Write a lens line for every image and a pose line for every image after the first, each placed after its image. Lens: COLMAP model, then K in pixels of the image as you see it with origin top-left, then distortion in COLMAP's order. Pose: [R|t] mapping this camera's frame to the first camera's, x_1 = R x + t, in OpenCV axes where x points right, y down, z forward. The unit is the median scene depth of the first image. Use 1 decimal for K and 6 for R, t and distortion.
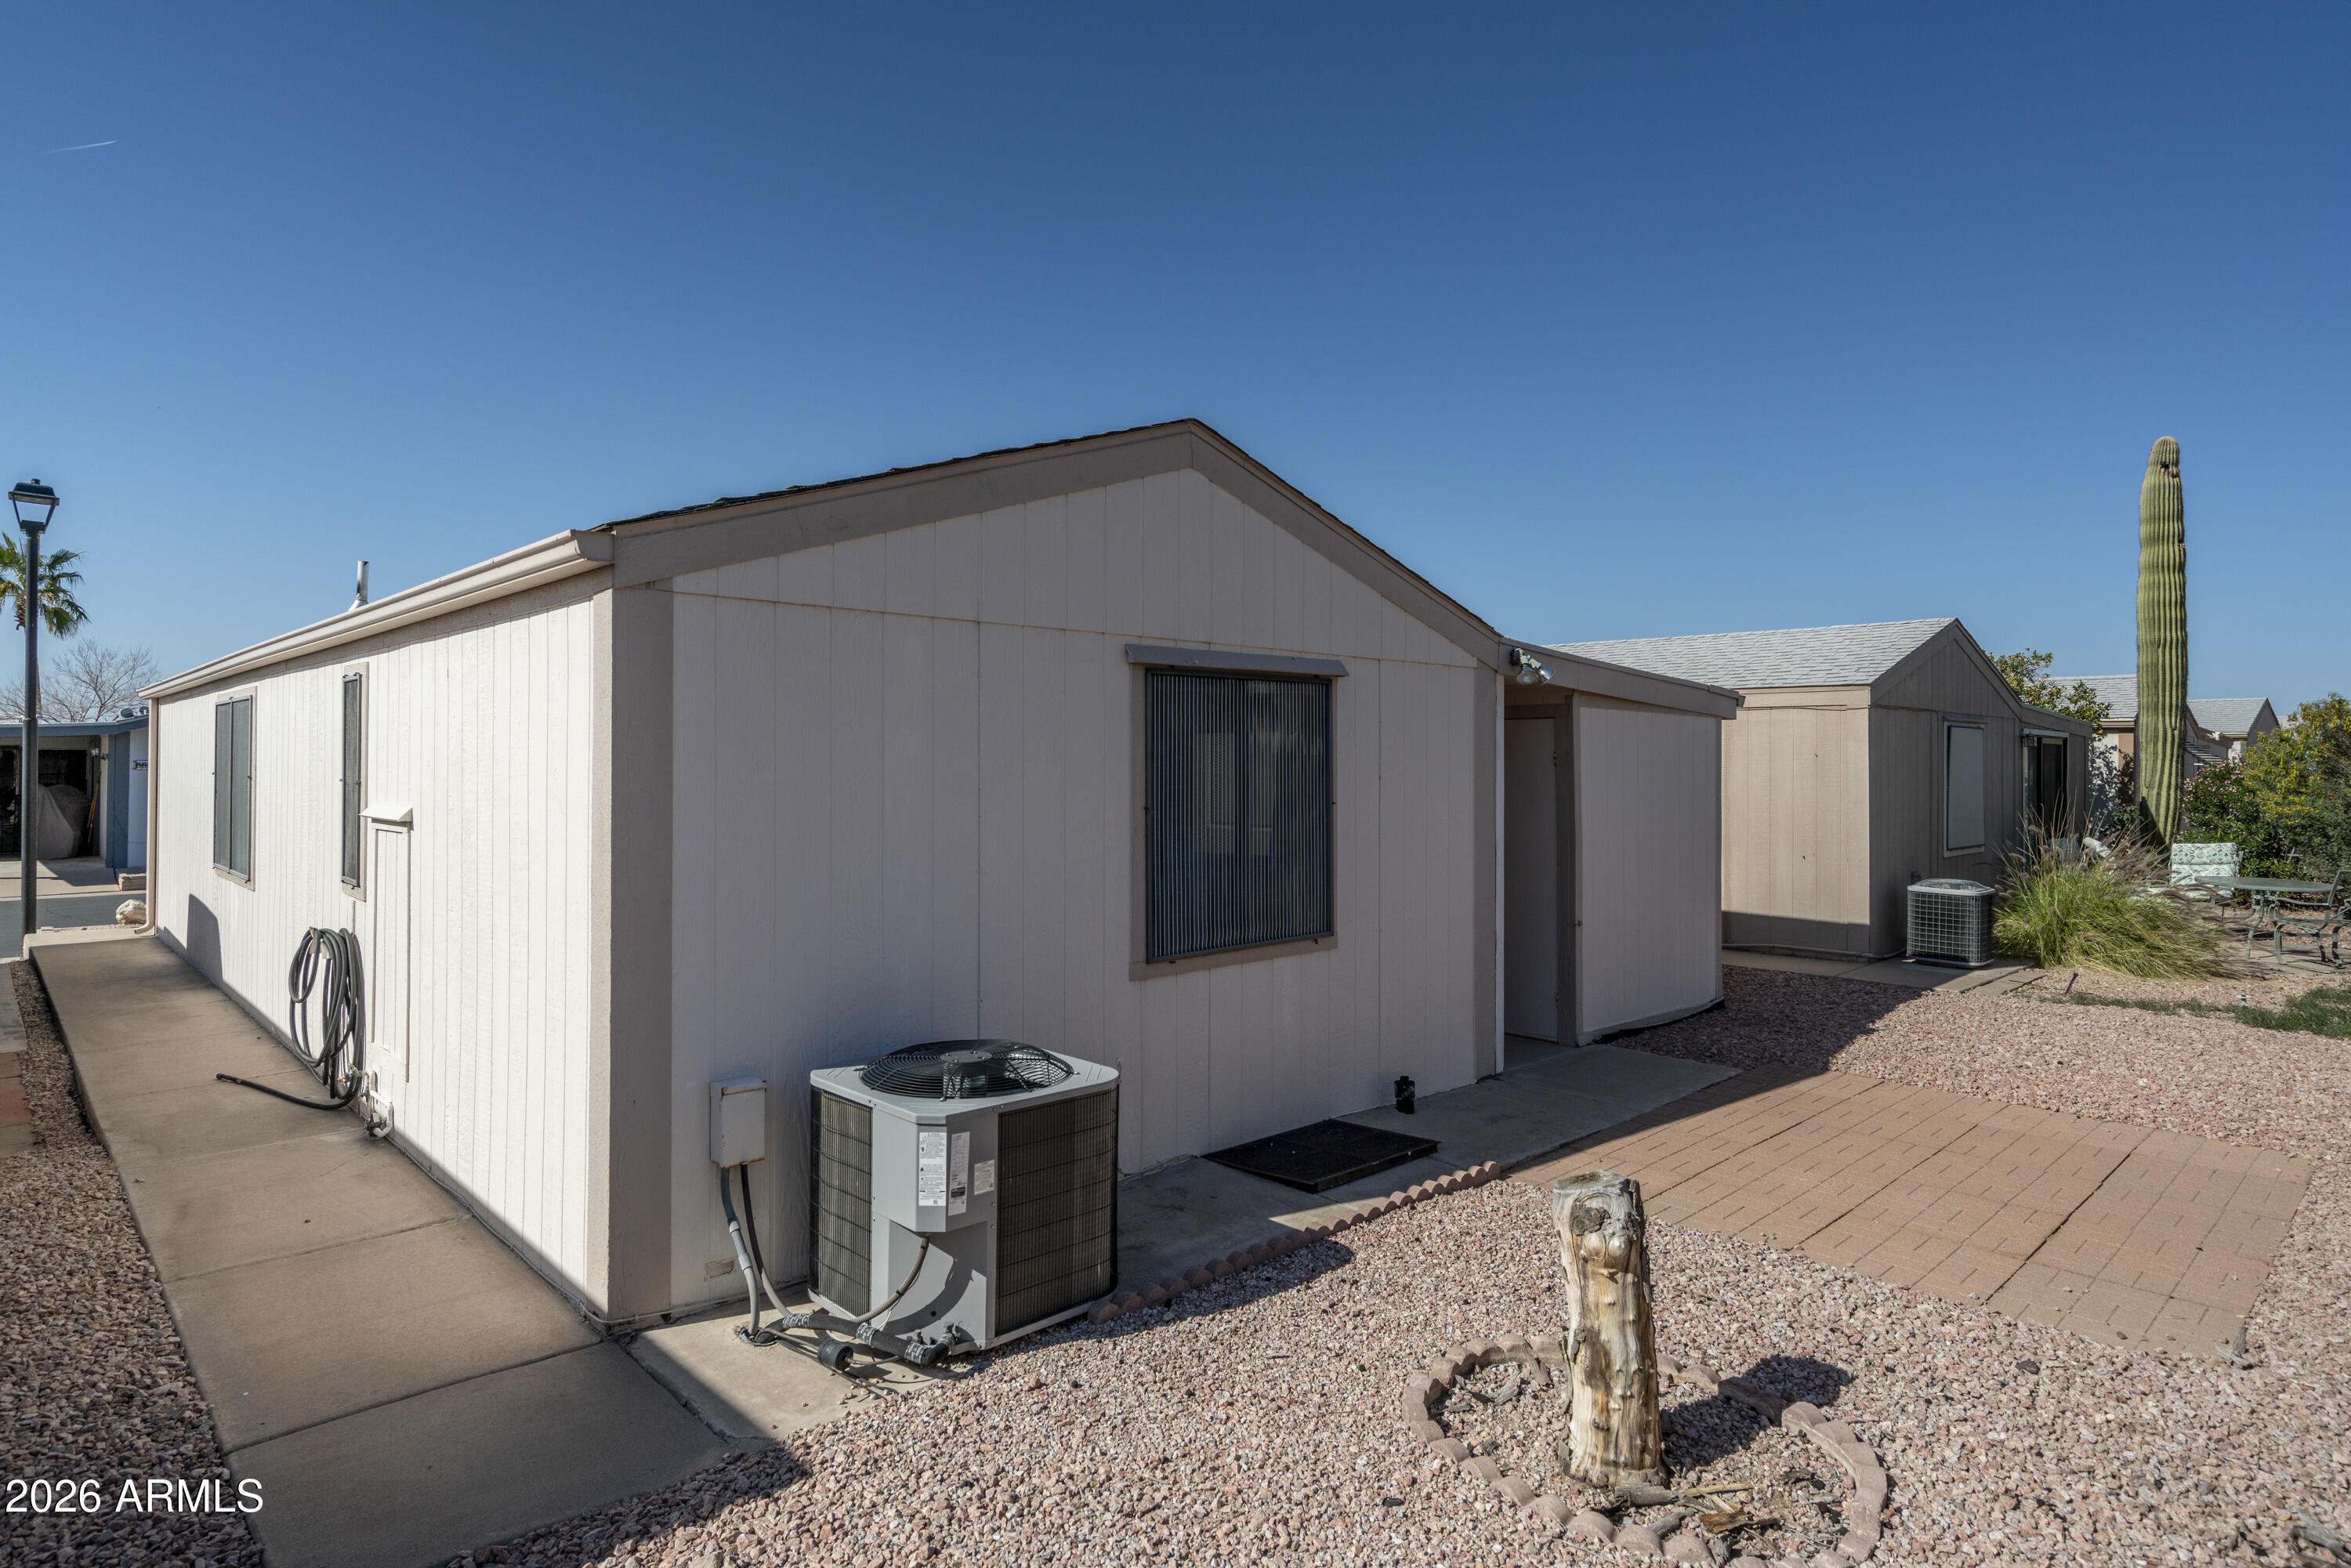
lens RADIAL K [[1266.7, 0, 1181.0], [0, 1266.7, 772.1], [0, 0, 1]] dist [-0.001758, -0.000326]
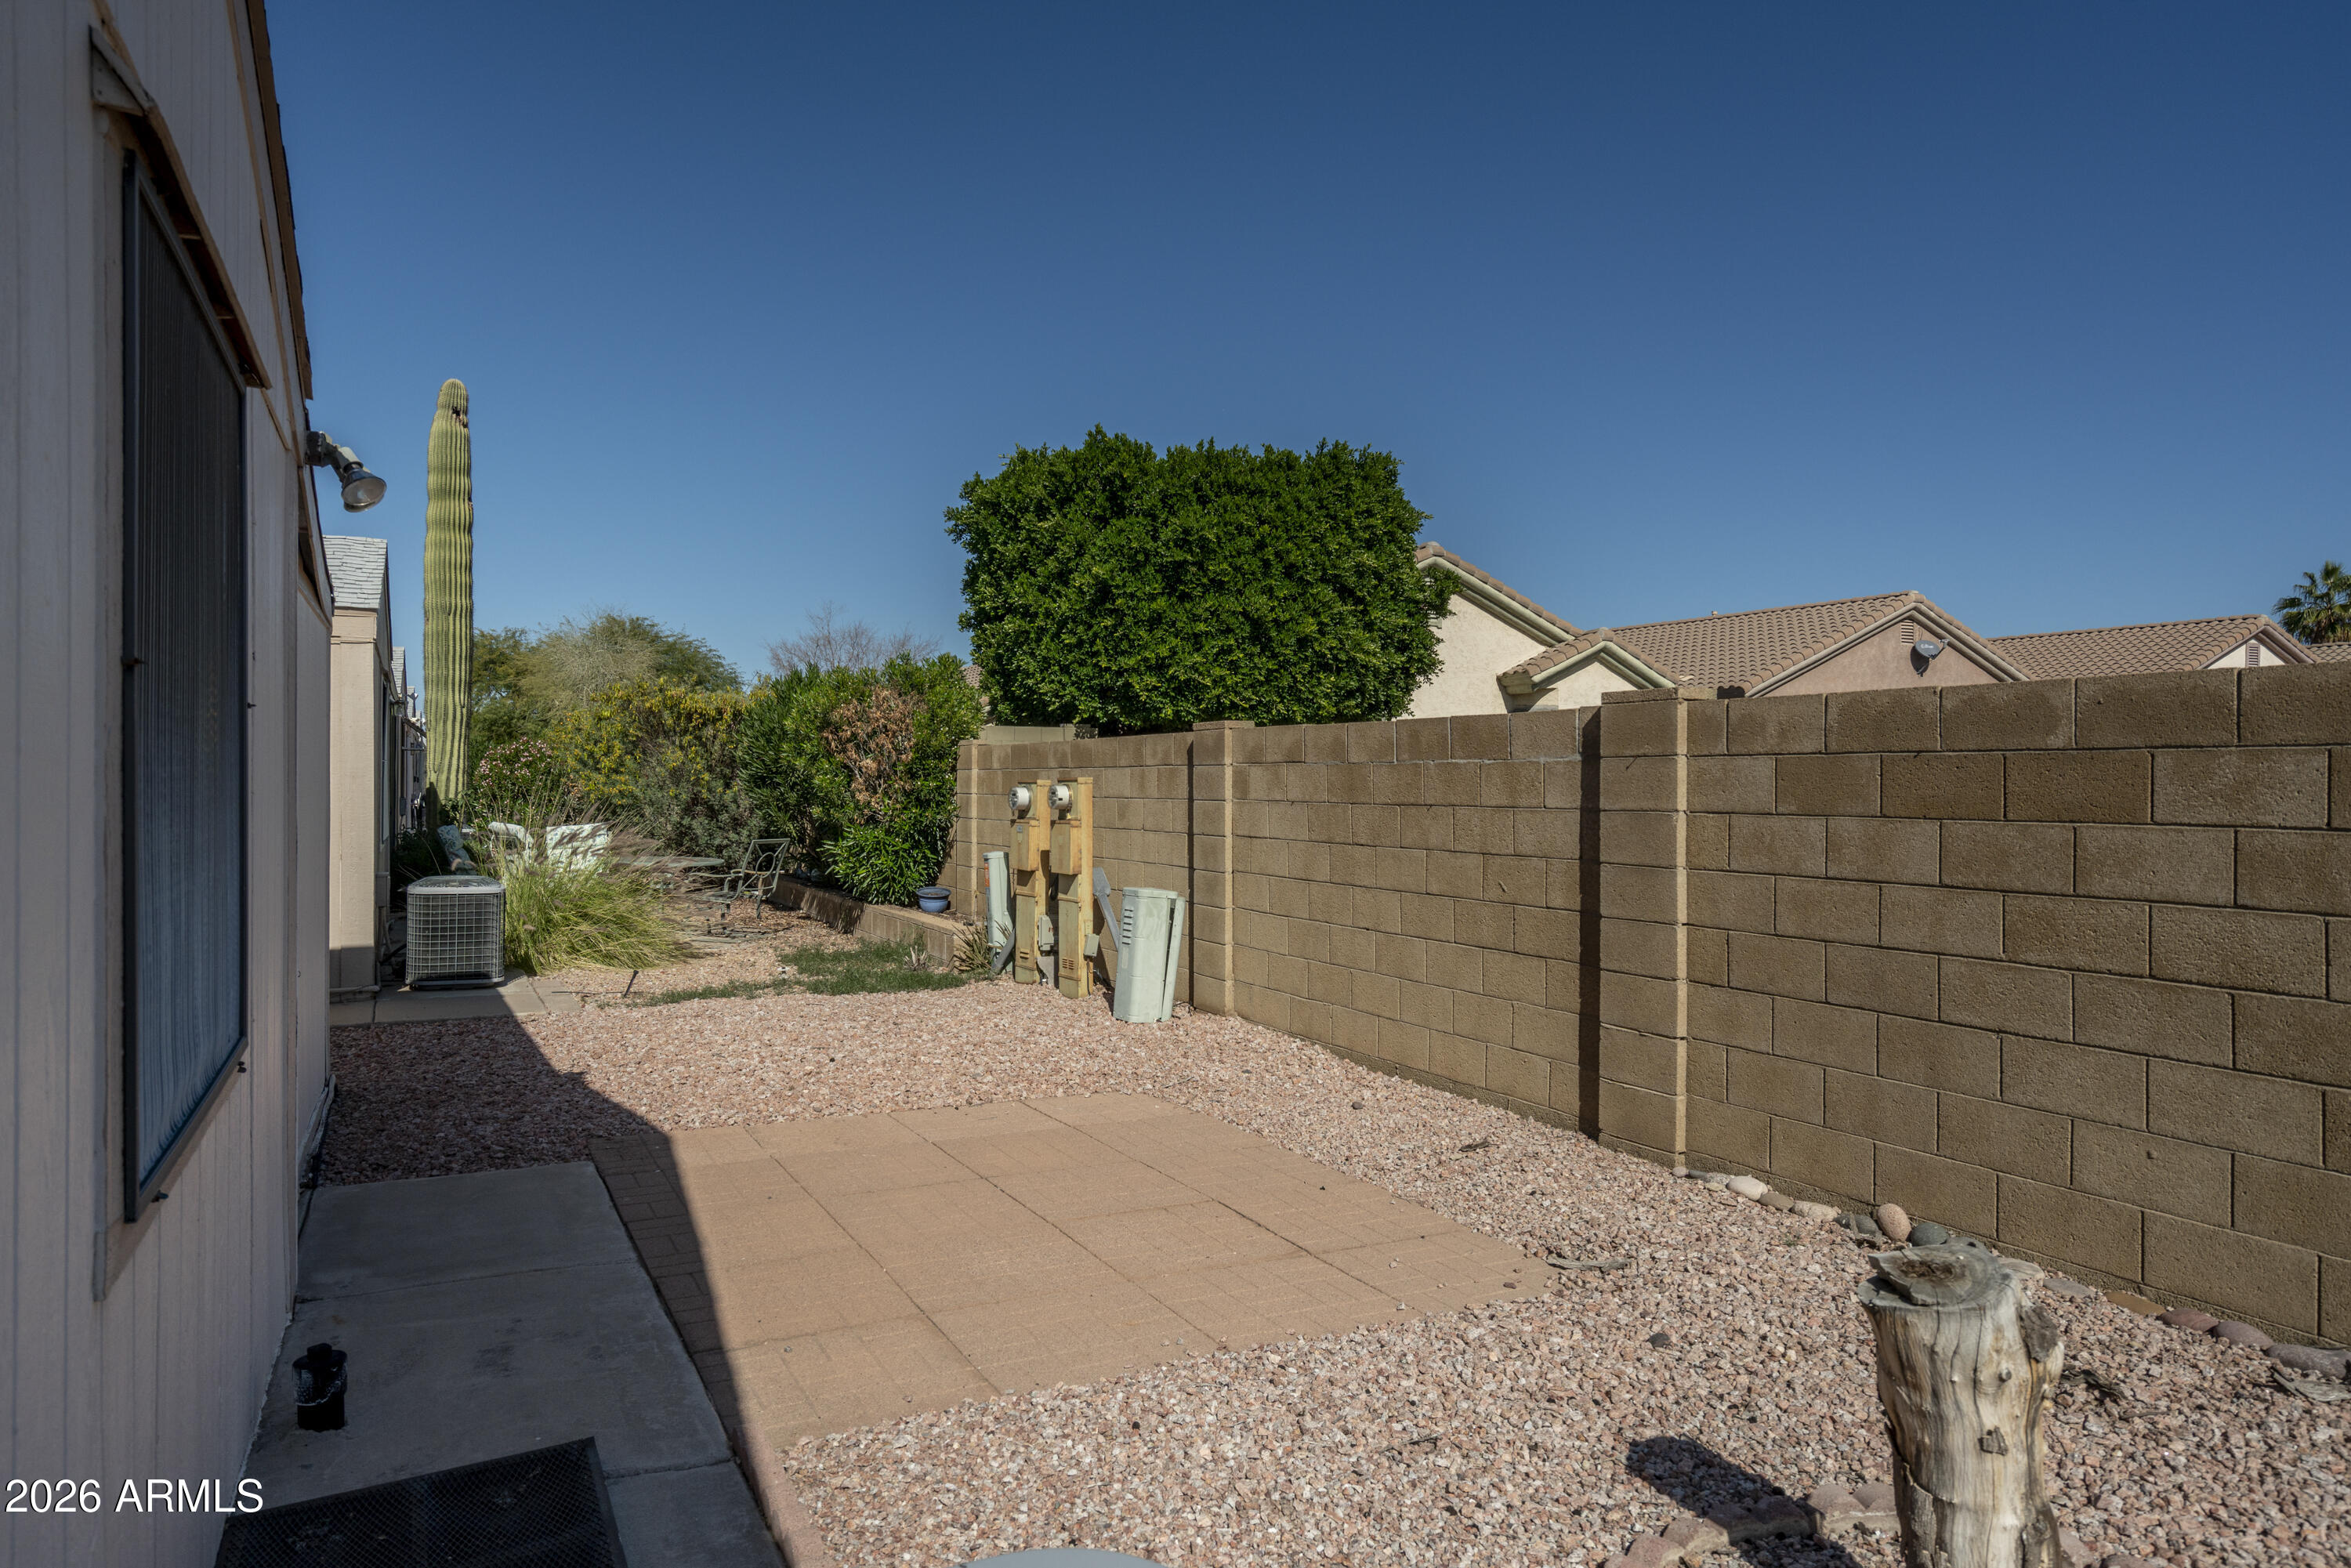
lens RADIAL K [[1473.0, 0, 1180.9], [0, 1473.0, 786.9], [0, 0, 1]] dist [-0.000437, 0.000059]
pose [[0.279599, -0.008050, 0.960083, -0.124262], [0.003376, 0.999967, 0.007401, 0.026447], [-0.960111, 0.001172, 0.279617, 0.329726]]
